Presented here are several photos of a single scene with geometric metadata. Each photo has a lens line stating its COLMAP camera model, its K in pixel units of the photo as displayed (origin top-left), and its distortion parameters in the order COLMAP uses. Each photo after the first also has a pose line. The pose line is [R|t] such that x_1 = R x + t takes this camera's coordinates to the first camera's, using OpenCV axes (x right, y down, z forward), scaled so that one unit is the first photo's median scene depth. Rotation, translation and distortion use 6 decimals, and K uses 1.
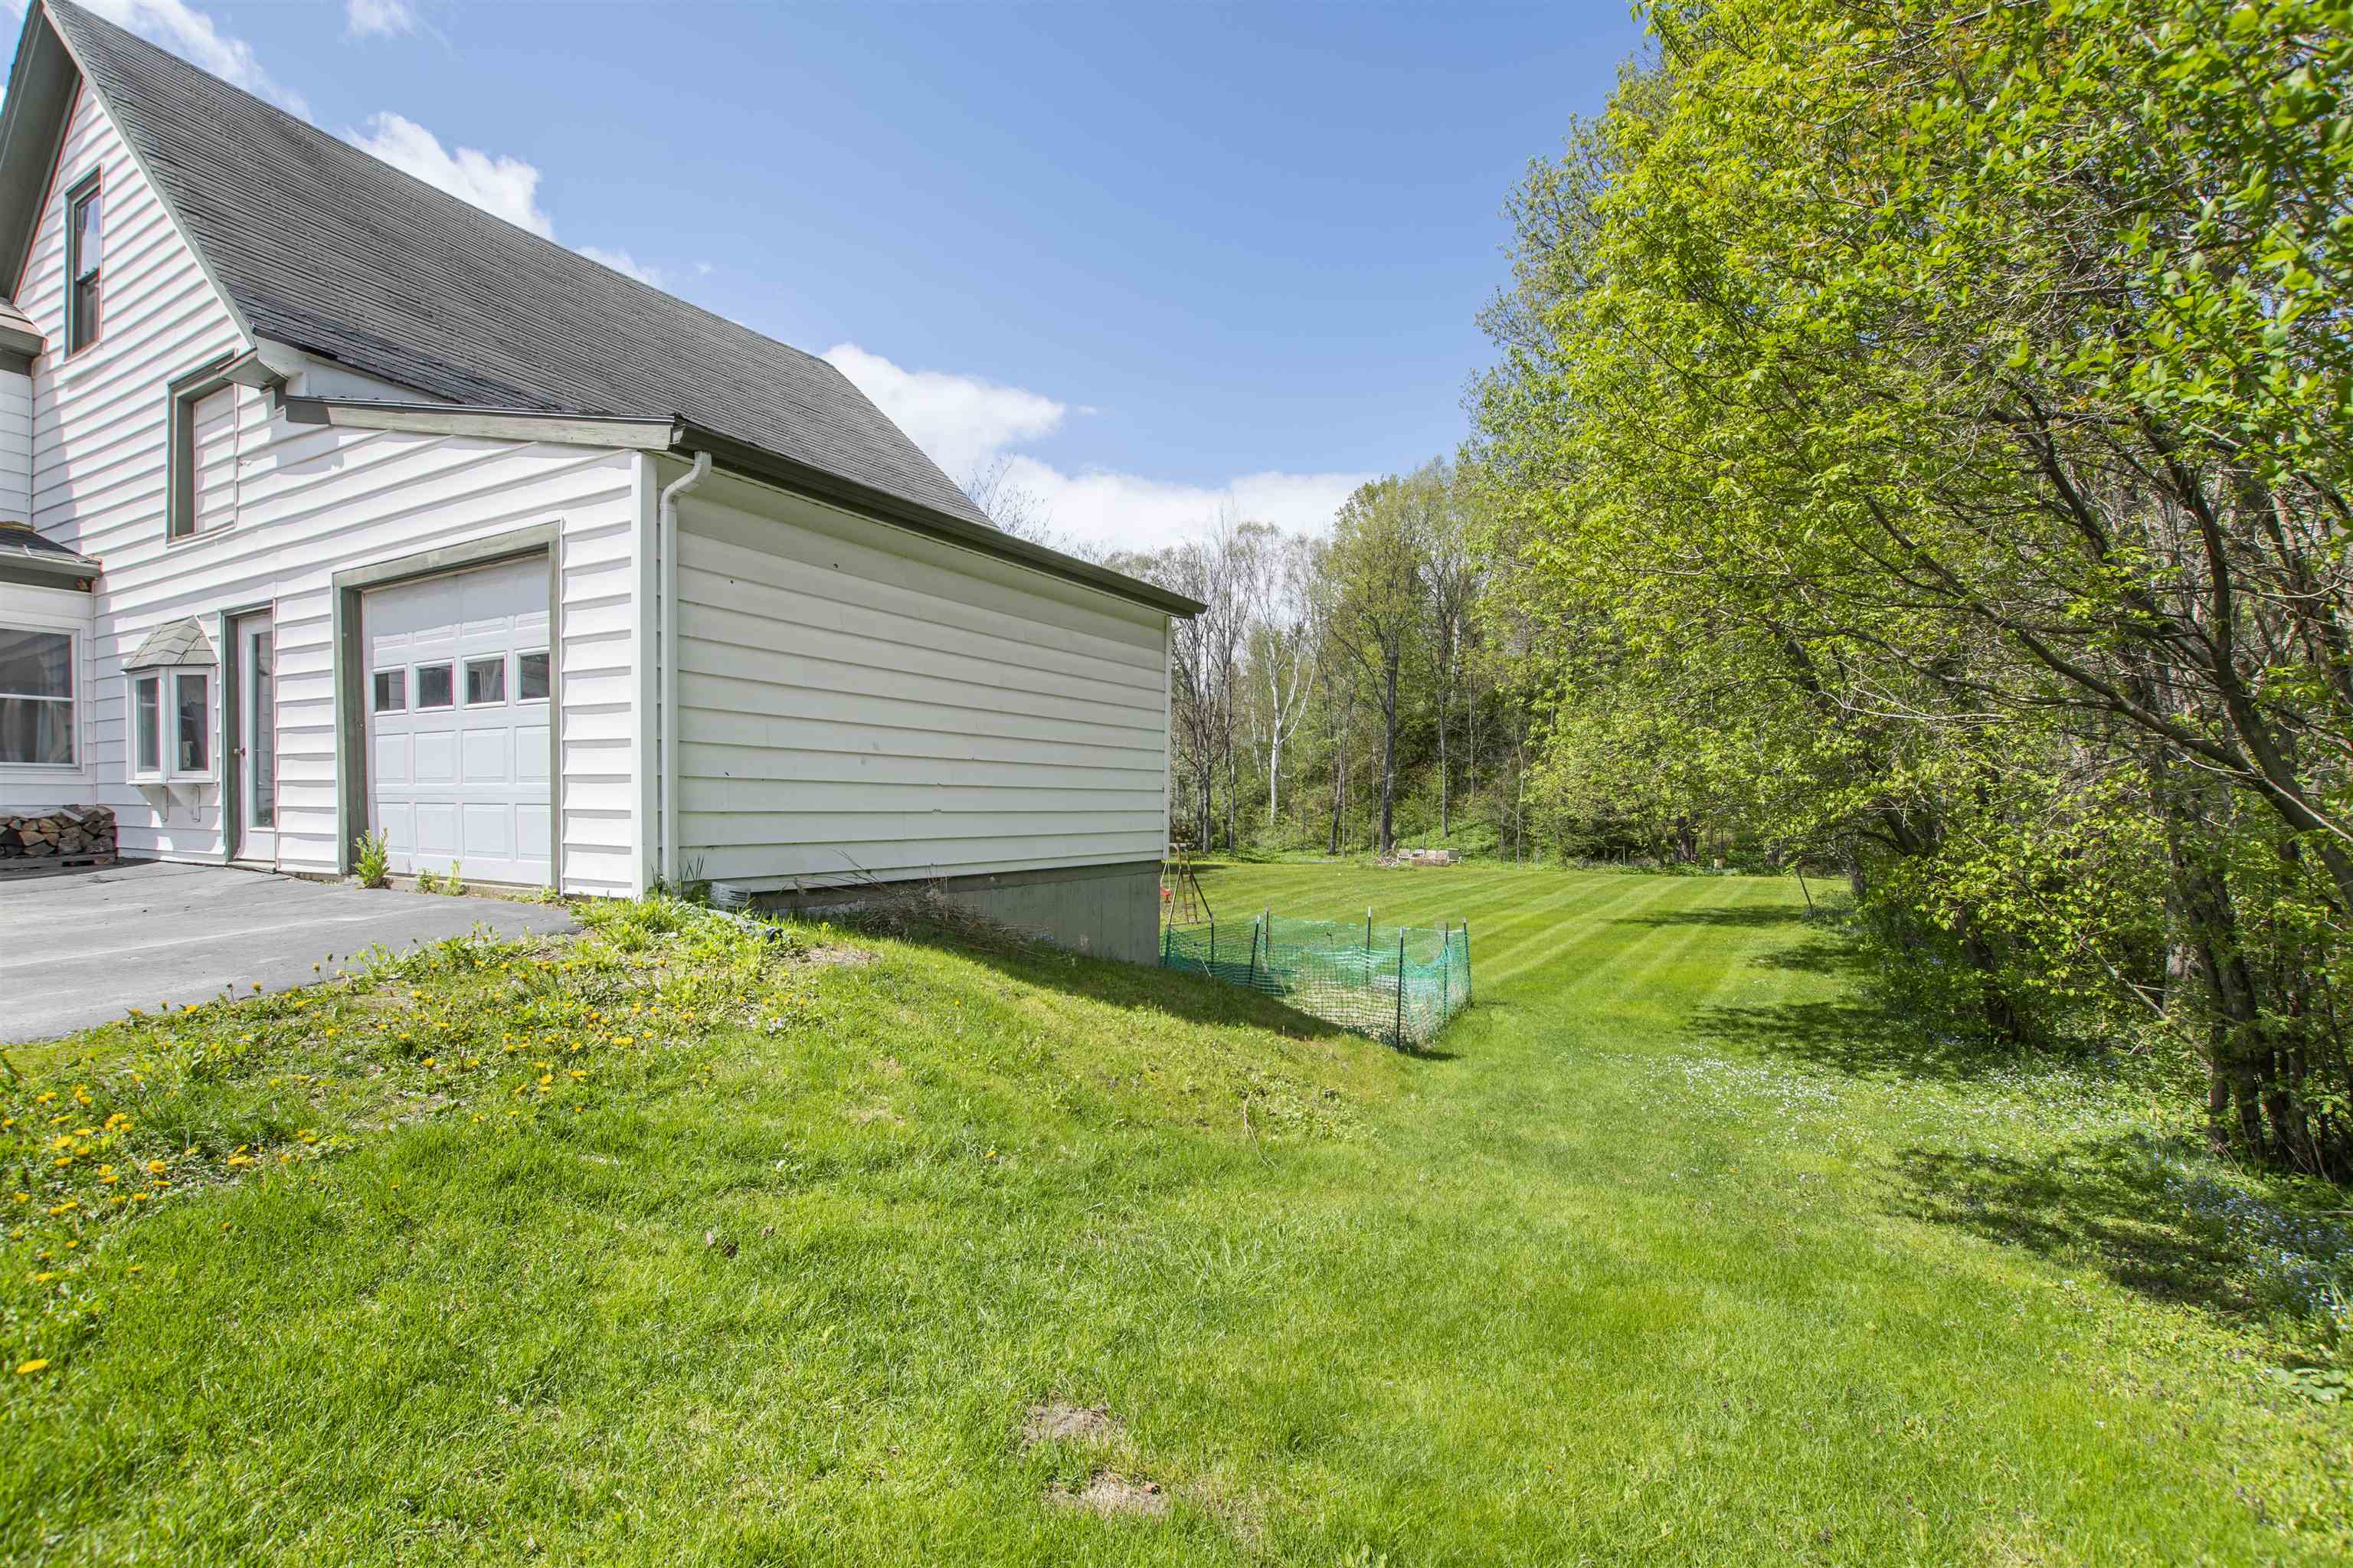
lens RADIAL K [[1070.4, 0, 1181.1], [0, 1070.4, 831.0], [0, 0, 1]] dist [-0.029294, 0.004618]
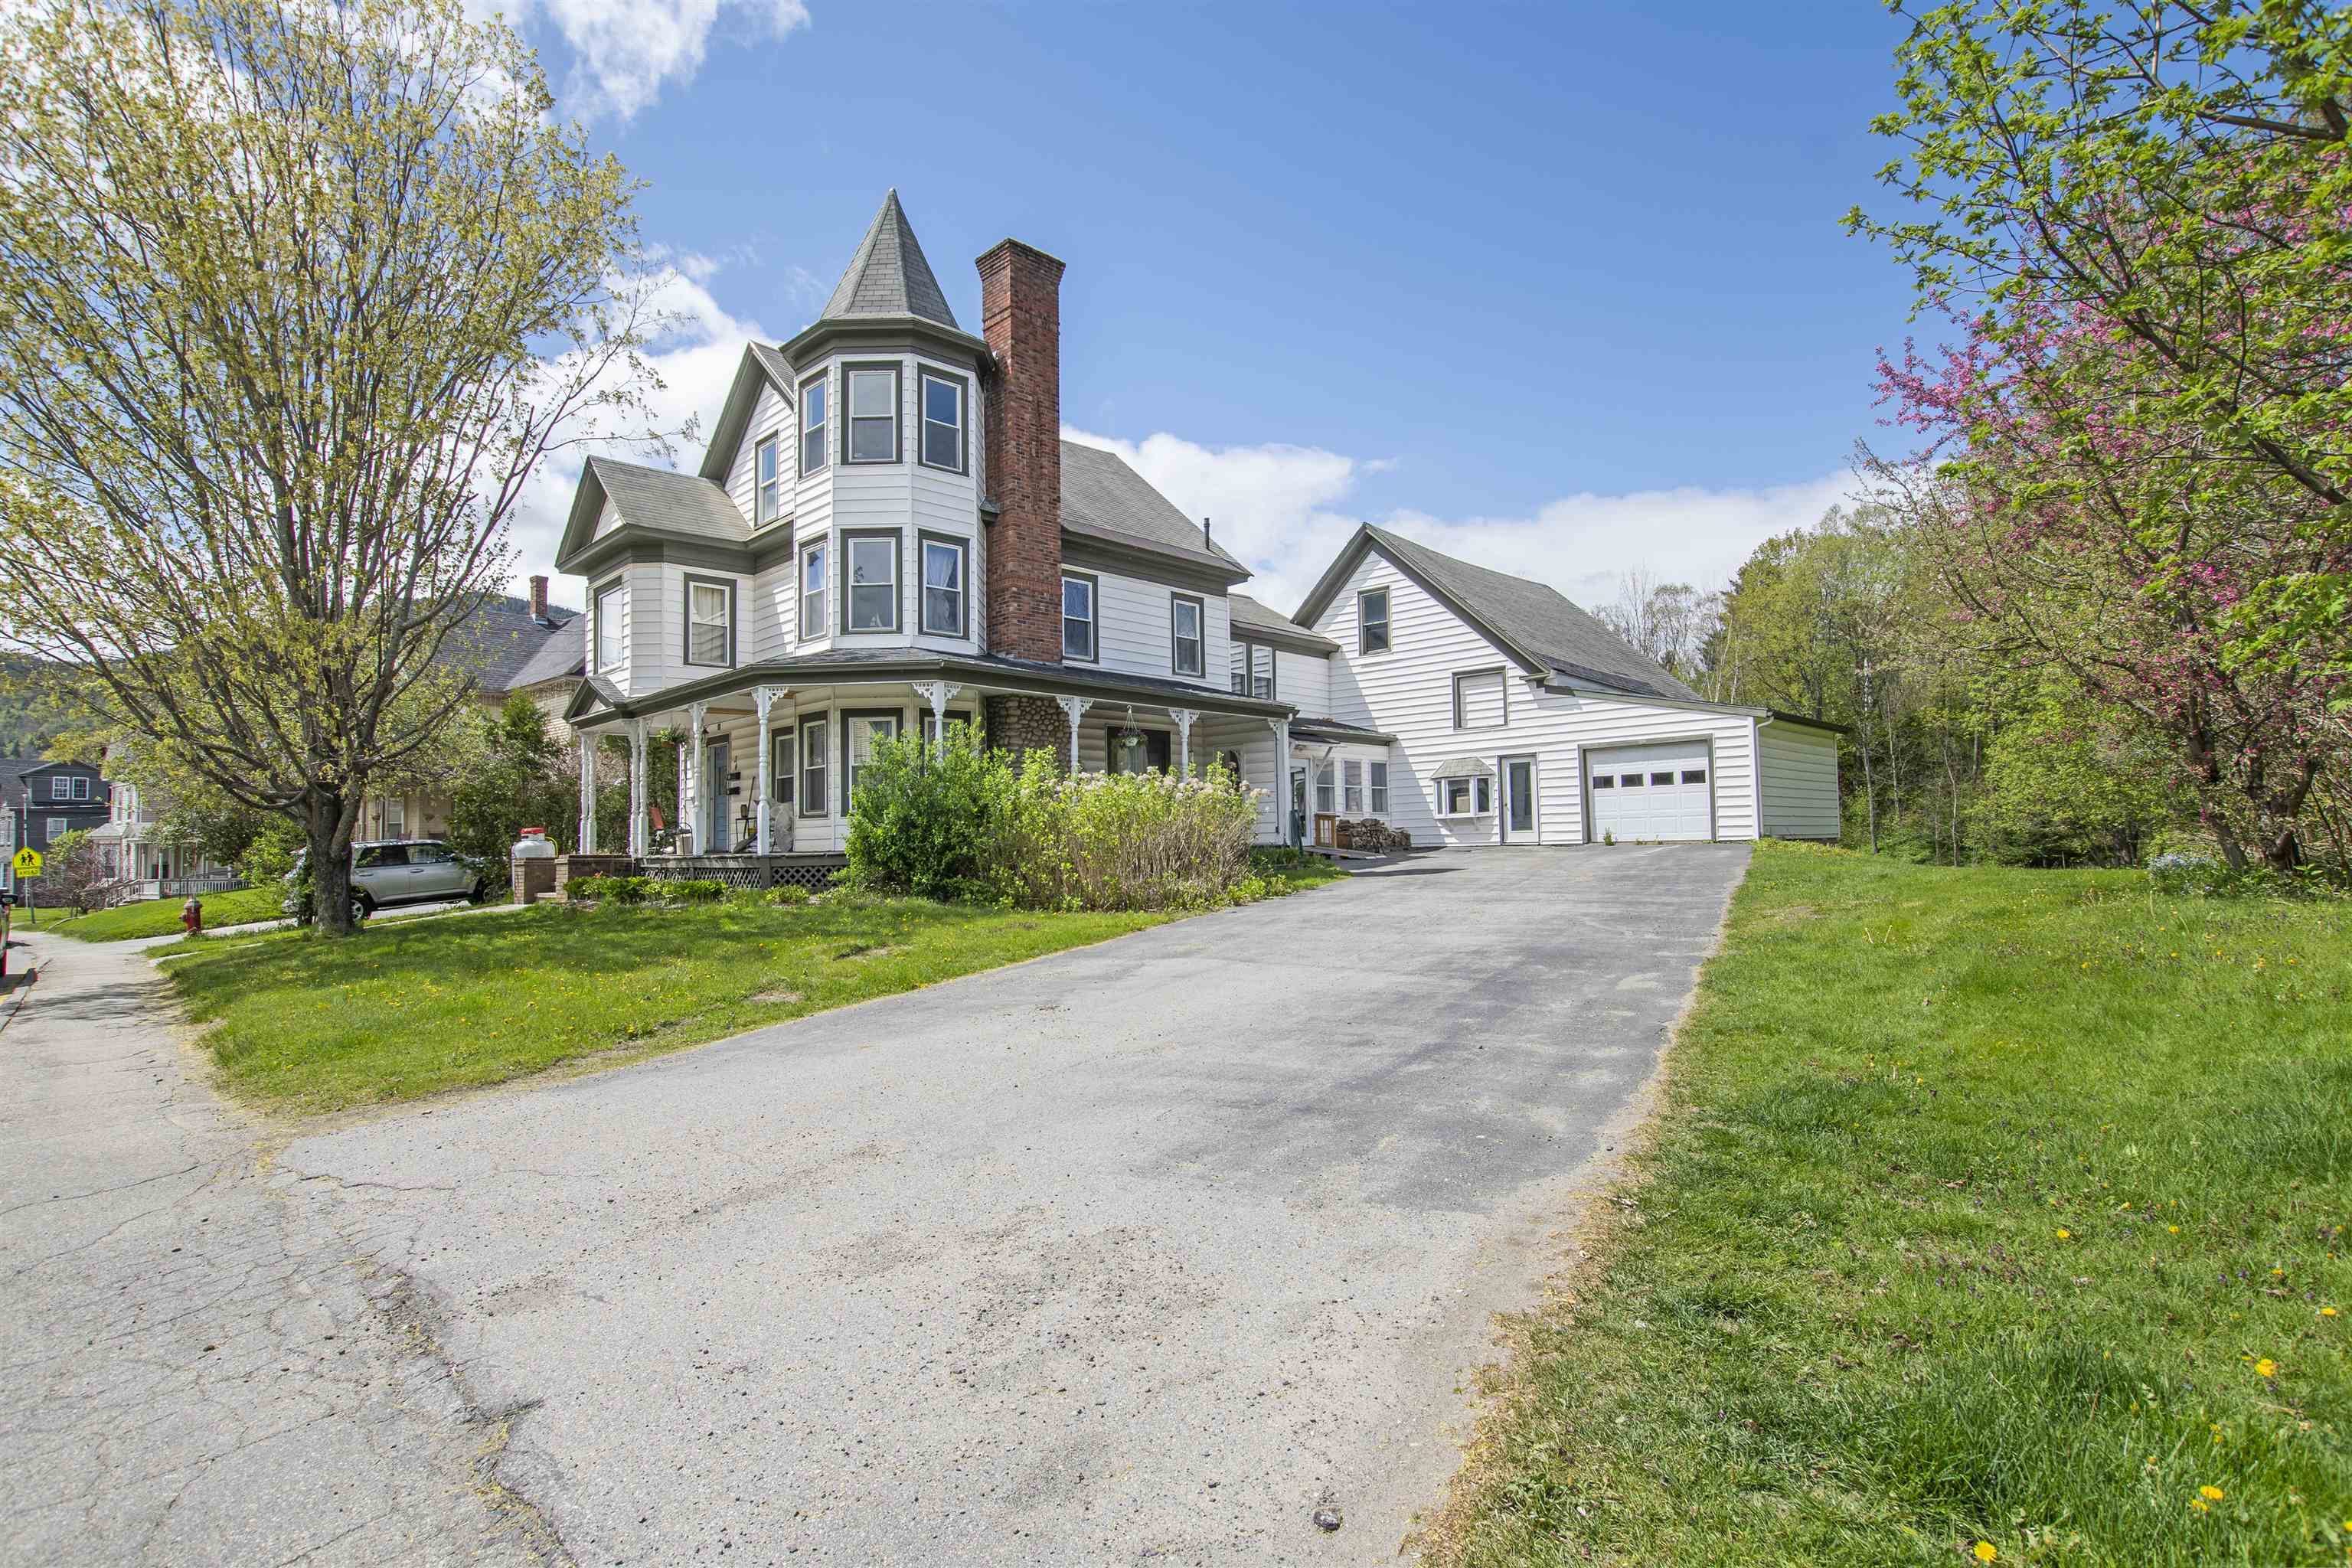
lens RADIAL K [[1176.6, 0, 1185.5], [0, 1176.6, 794.9], [0, 0, 1]] dist [0.005643, 0.000223]
pose [[0.970835, -0.038531, -0.236634, -0.984260], [0.022264, 0.997225, -0.071033, 0.105386], [0.238714, 0.063693, 0.968999, -2.286280]]
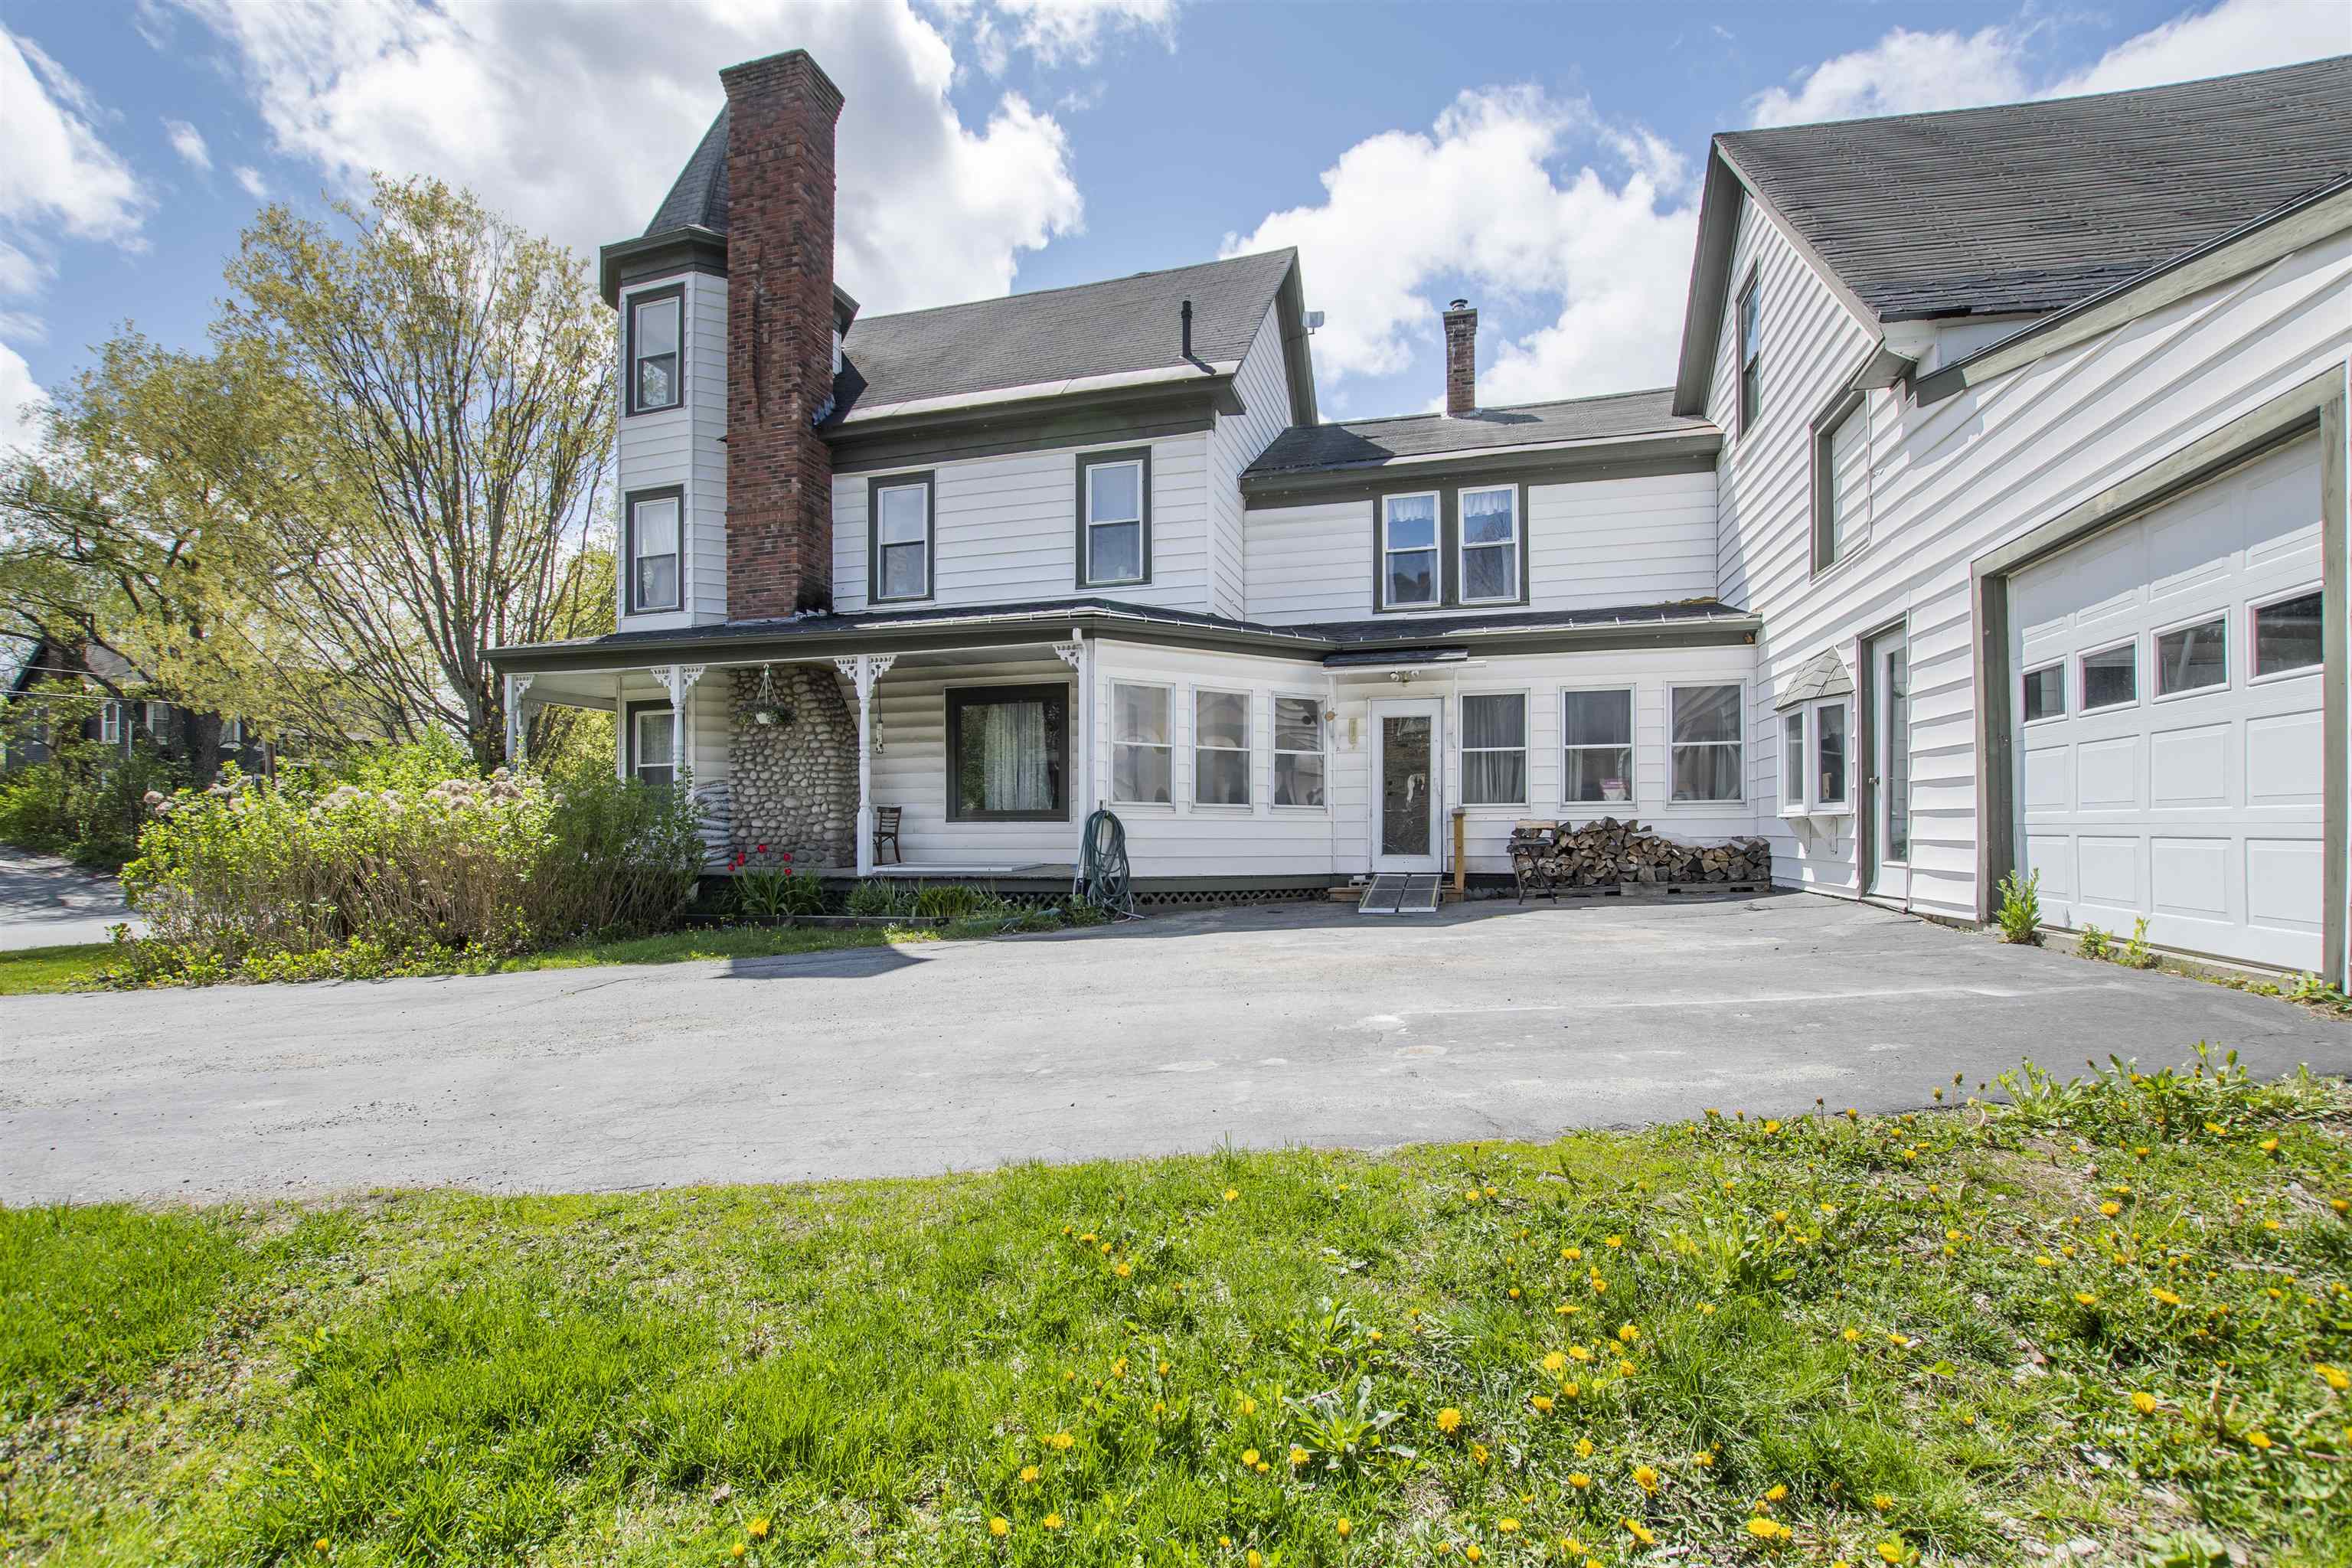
lens RADIAL K [[1069.9, 0, 1147.4], [0, 1069.9, 837.0], [0, 0, 1]] dist [-0.029294, 0.004618]
pose [[0.224389, -0.002003, -0.974498, -0.119099], [-0.015923, 0.999857, -0.005722, -0.009243], [0.974370, 0.016800, 0.224325, 0.150730]]
